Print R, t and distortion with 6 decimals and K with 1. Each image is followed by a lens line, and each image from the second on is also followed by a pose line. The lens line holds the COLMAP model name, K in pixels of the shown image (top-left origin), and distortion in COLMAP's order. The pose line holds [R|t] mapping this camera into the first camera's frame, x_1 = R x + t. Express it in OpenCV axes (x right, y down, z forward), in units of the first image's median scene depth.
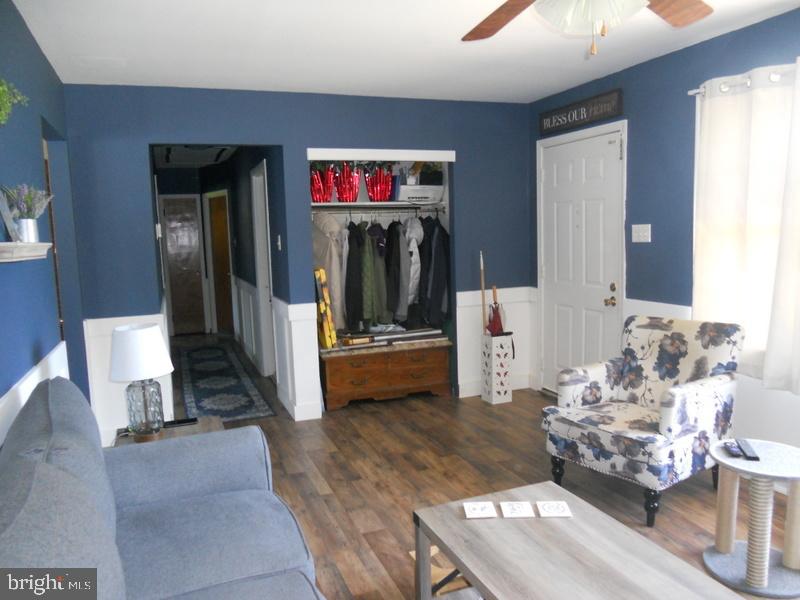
lens RADIAL K [[608.4, 0, 400.9], [0, 608.4, 301.5], [0, 0, 1]] dist [-0.068745, 0.017365]
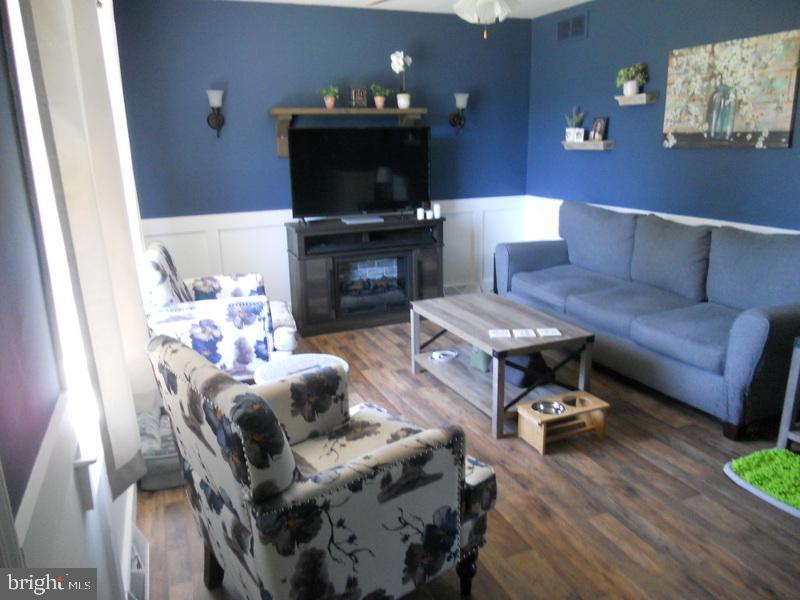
lens RADIAL K [[608.4, 0, 399.2], [0, 608.4, 300.3], [0, 0, 1]] dist [-0.068745, 0.017365]
pose [[-0.997982, 0.063347, -0.004276, 0.391333], [0.057333, 0.928074, 0.367955, -0.236459], [0.027277, 0.366967, -0.929834, 1.839367]]
